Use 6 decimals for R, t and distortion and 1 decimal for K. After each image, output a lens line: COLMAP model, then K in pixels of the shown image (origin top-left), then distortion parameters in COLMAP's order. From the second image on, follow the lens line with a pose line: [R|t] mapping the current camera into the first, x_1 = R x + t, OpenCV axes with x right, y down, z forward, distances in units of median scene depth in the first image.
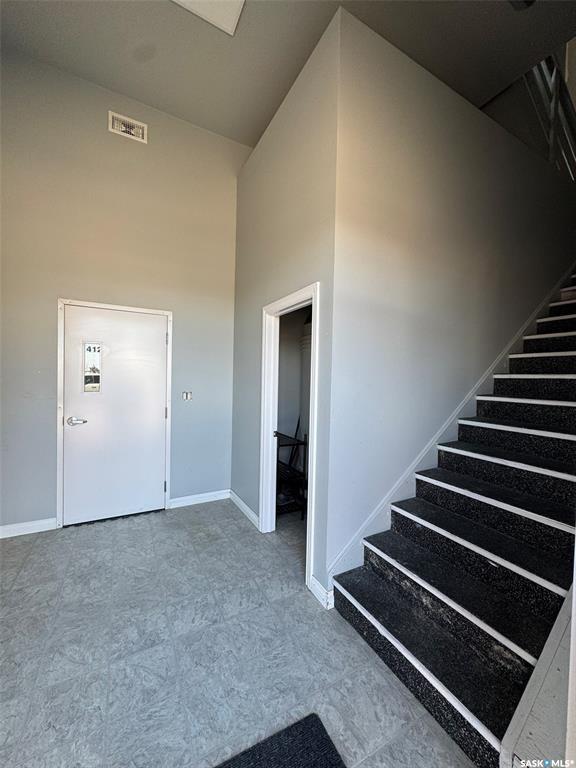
lens RADIAL K [[307.7, 0, 289.0], [0, 307.7, 383.9], [0, 0, 1]] dist [-0.001557, 0.000177]
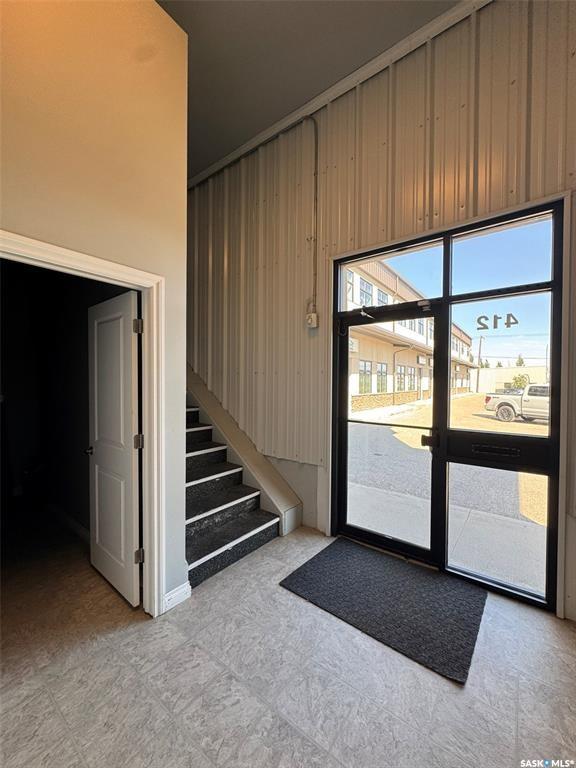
lens RADIAL K [[307.7, 0, 291.4], [0, 307.7, 383.4], [0, 0, 1]] dist [-0.001557, 0.000177]
pose [[-0.412926, -0.032068, 0.910200, -1.040040], [0.005529, 0.999273, 0.037714, -0.053999], [-0.910748, 0.020605, -0.412449, 1.172459]]
